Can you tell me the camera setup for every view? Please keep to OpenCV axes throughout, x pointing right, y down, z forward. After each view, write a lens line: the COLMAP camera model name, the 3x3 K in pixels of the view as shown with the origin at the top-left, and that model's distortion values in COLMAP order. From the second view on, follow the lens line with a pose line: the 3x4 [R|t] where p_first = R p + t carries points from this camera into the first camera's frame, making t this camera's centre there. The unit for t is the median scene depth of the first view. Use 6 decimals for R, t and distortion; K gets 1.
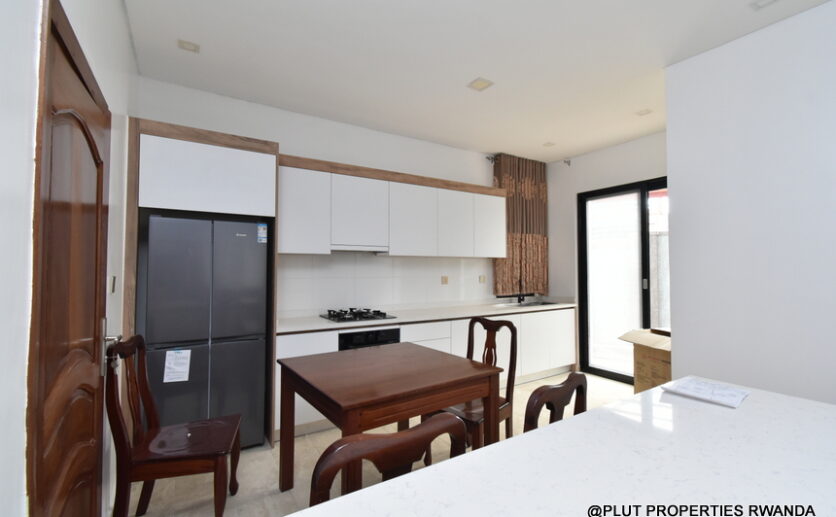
lens RADIAL K [[365.1, 0, 414.8], [0, 365.1, 258.0], [0, 0, 1]] dist [-0.000142, -0.000707]
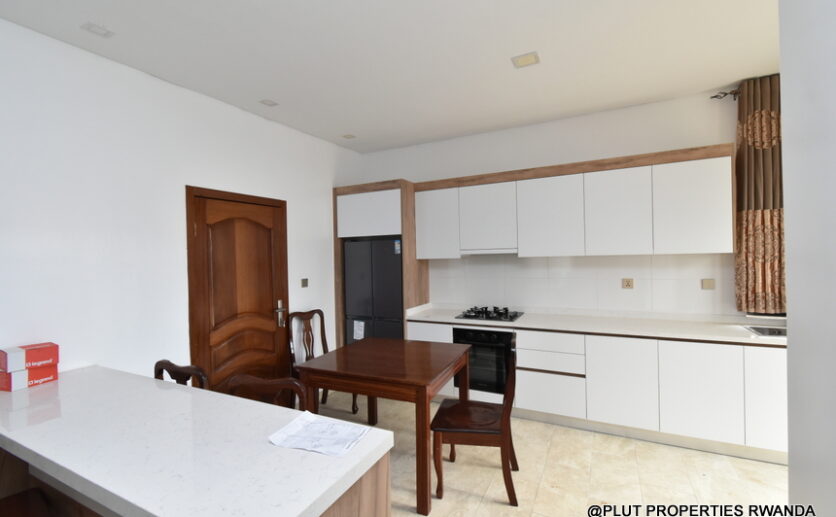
lens RADIAL K [[371.0, 0, 415.8], [0, 371.0, 271.8], [0, 0, 1]] dist [-0.001311, -0.000278]
pose [[0.502019, -0.003362, -0.864850, 0.757873], [0.031318, 0.999407, 0.014294, 0.010071], [0.864289, -0.034261, 0.501827, 0.311640]]
